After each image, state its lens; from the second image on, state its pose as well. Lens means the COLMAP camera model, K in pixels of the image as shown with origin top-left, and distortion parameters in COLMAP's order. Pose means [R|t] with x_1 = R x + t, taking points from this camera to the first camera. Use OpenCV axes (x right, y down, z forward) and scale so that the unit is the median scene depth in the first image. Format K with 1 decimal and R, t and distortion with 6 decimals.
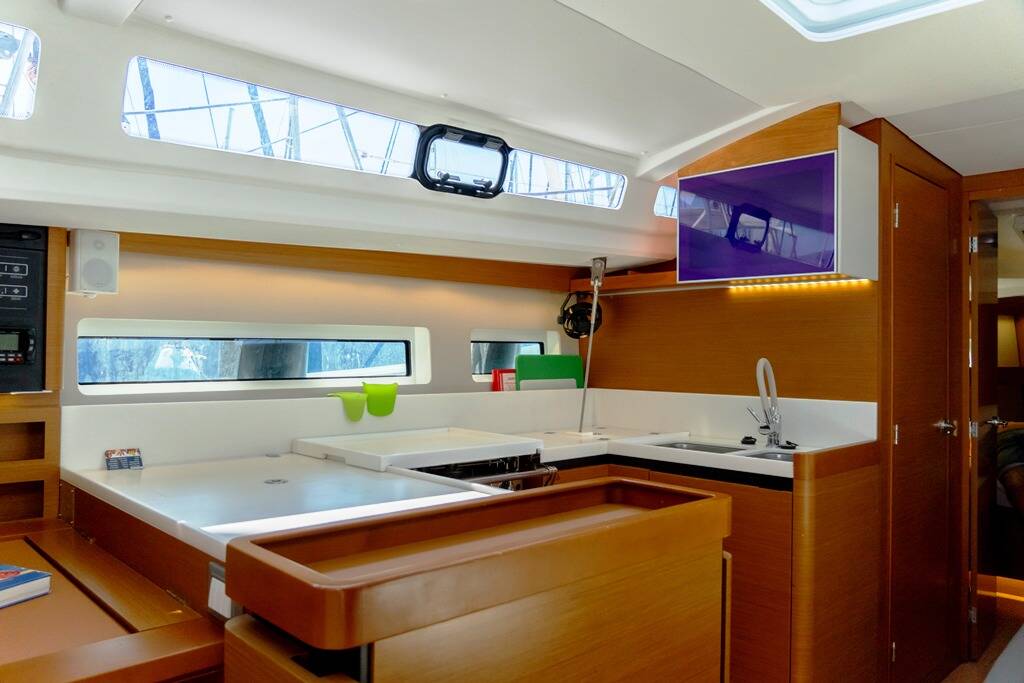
lens RADIAL K [[774.2, 0, 512.0], [0, 774.2, 341.5], [0, 0, 1]] dist [-0.000807, -0.001391]
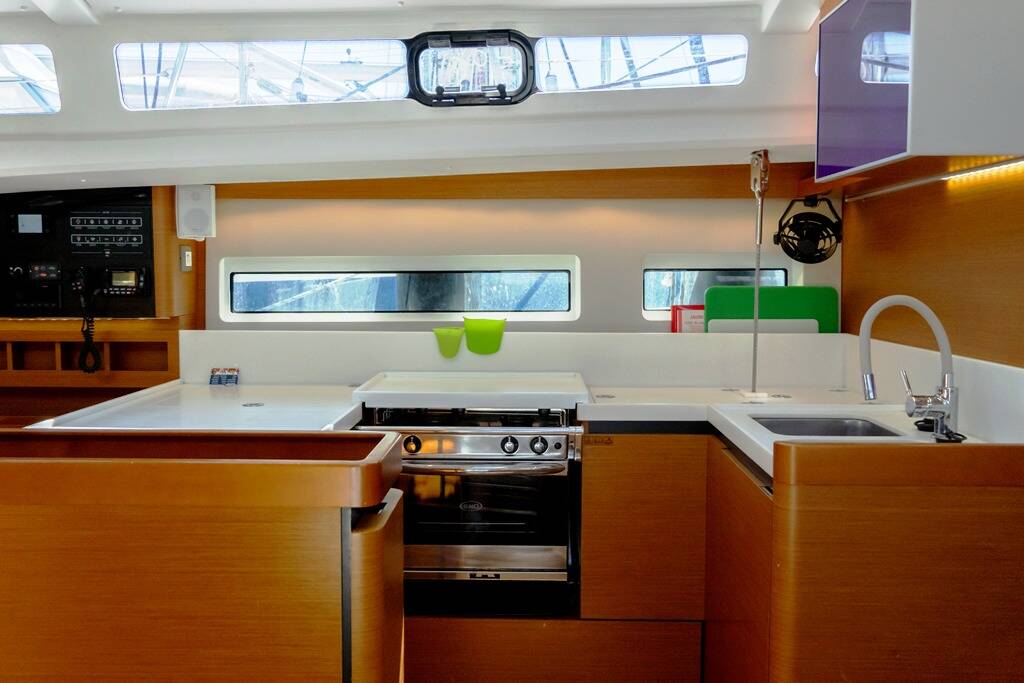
lens RADIAL K [[936.3, 0, 510.4], [0, 936.3, 318.8], [0, 0, 1]] dist [0.016283, 0.003738]
pose [[0.700688, 0.025871, -0.712999, 0.708621], [0.016132, 0.998512, 0.052084, -0.003251], [0.713285, -0.047997, 0.699228, 0.269811]]
